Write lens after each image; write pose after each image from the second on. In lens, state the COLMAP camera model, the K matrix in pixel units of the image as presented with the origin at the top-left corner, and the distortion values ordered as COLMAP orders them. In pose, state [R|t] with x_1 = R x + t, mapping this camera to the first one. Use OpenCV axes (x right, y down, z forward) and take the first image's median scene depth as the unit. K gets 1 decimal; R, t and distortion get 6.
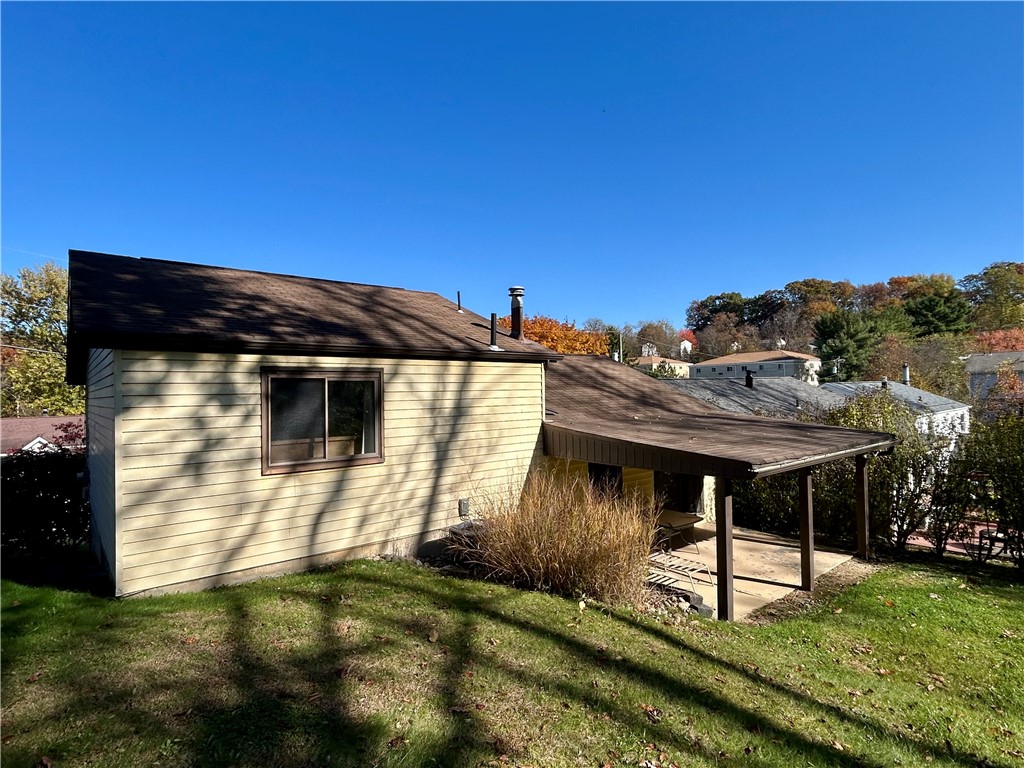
lens RADIAL K [[530.9, 0, 511.1], [0, 530.9, 383.3], [0, 0, 1]] dist [-0.007478, -0.000612]
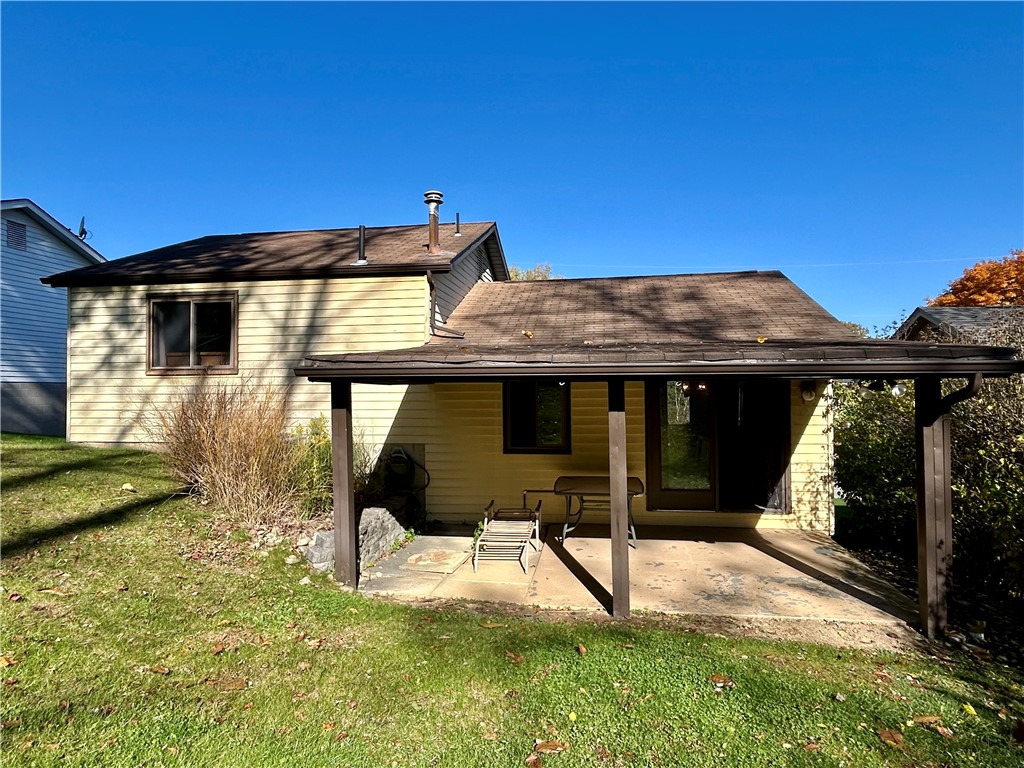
lens RADIAL K [[606.9, 0, 511.0], [0, 606.9, 387.8], [0, 0, 1]] dist [-0.002421, -0.002120]
pose [[0.677122, 0.017865, -0.735654, 1.164218], [0.010138, 0.999384, 0.033602, 0.148361], [0.735801, -0.030211, 0.676523, 0.584907]]
